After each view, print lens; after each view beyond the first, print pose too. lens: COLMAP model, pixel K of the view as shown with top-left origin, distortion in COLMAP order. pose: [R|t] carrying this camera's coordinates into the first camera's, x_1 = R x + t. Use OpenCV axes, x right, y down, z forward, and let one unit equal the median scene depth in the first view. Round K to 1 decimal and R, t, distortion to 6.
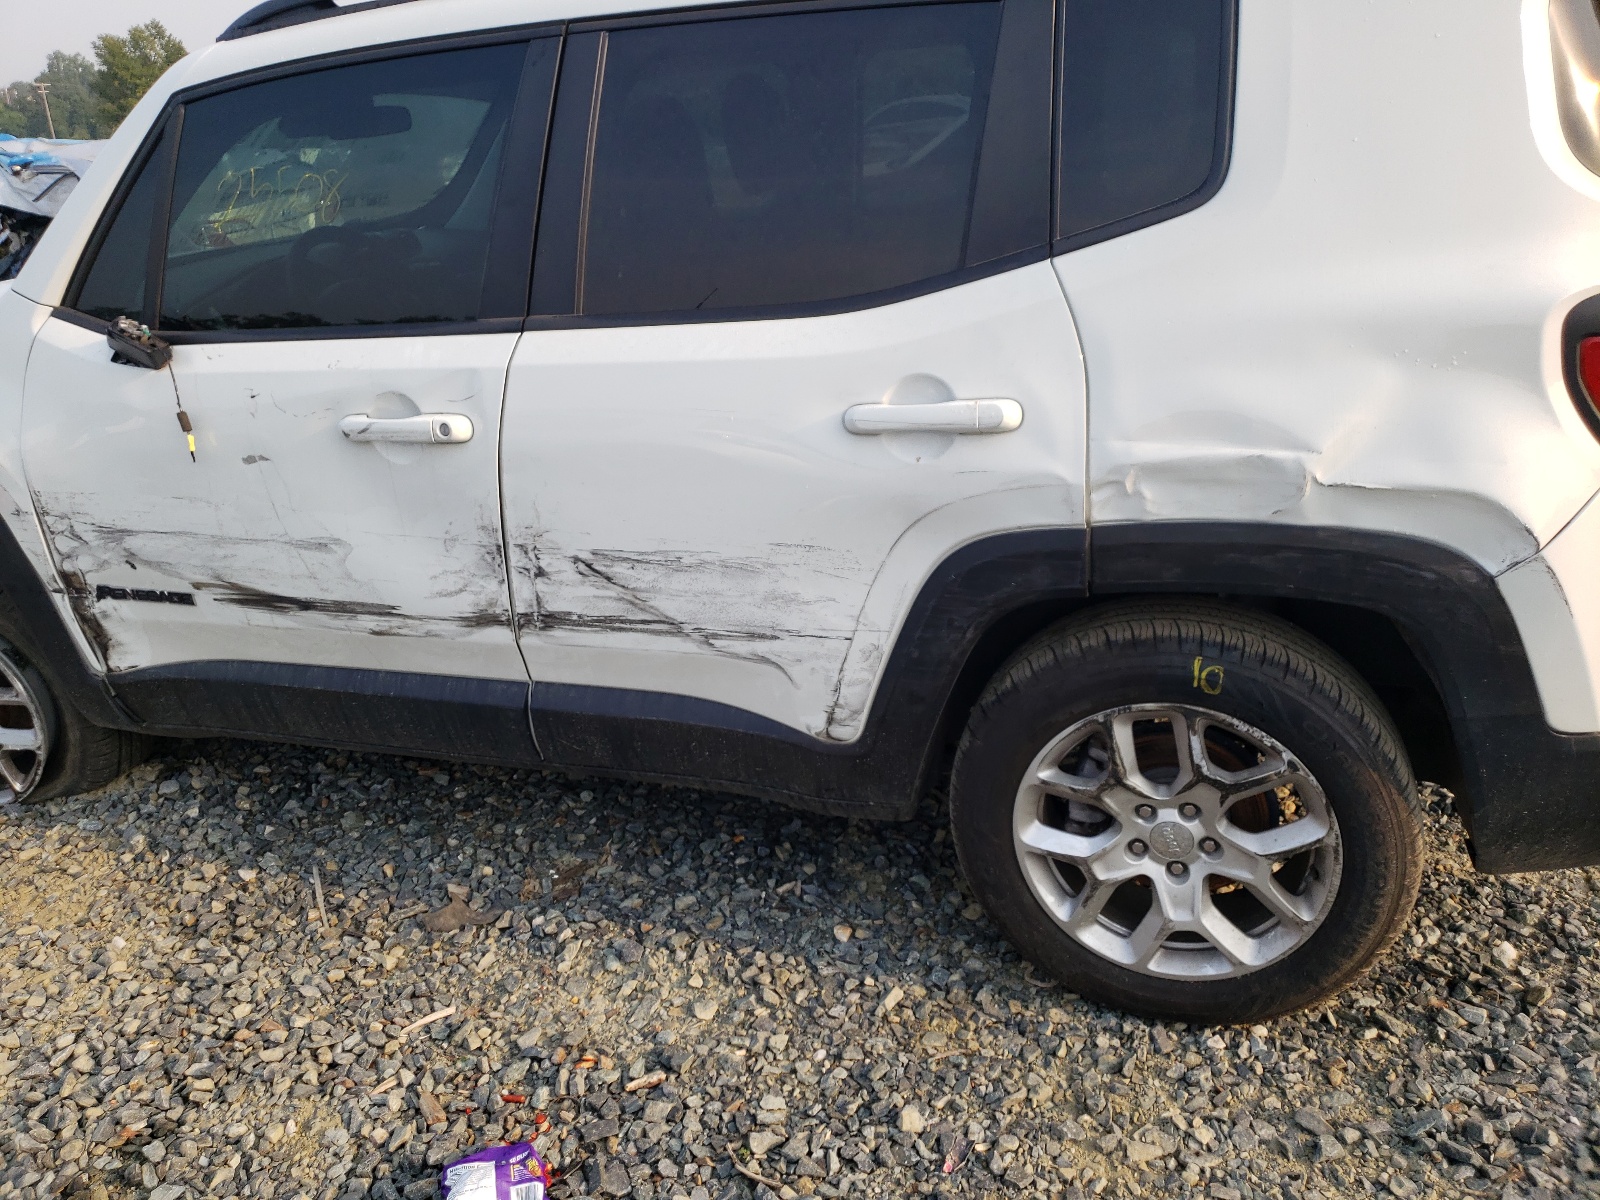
lens RADIAL K [[1246.1, 0, 800.0], [0, 1246.1, 600.0], [0, 0, 1]] dist [0.005297, -0.006790]
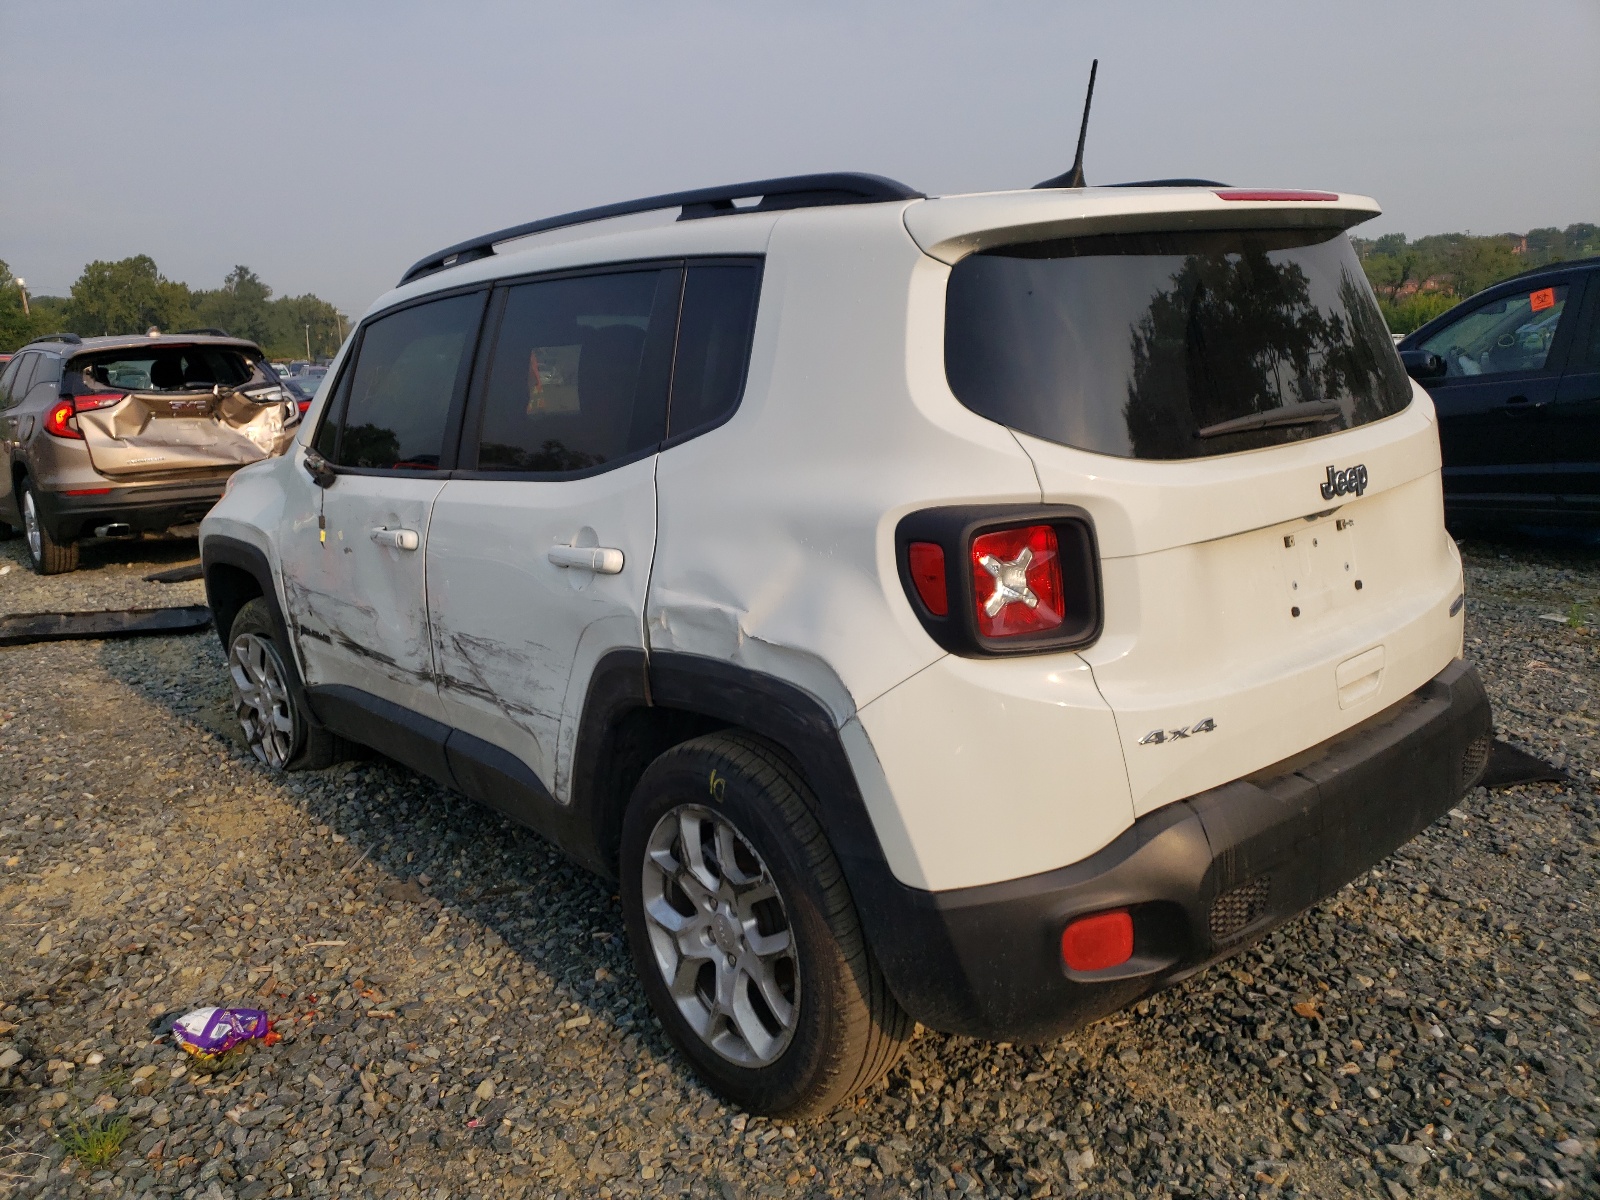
lens RADIAL K [[1231.7, 0, 800.0], [0, 1231.7, 600.0], [0, 0, 1]] dist [-0.003795, -0.000705]
pose [[0.865343, 0.122887, -0.485881, 0.863188], [-0.194110, 0.975985, -0.098864, -0.013795], [0.462063, 0.179866, 0.868416, -0.044108]]
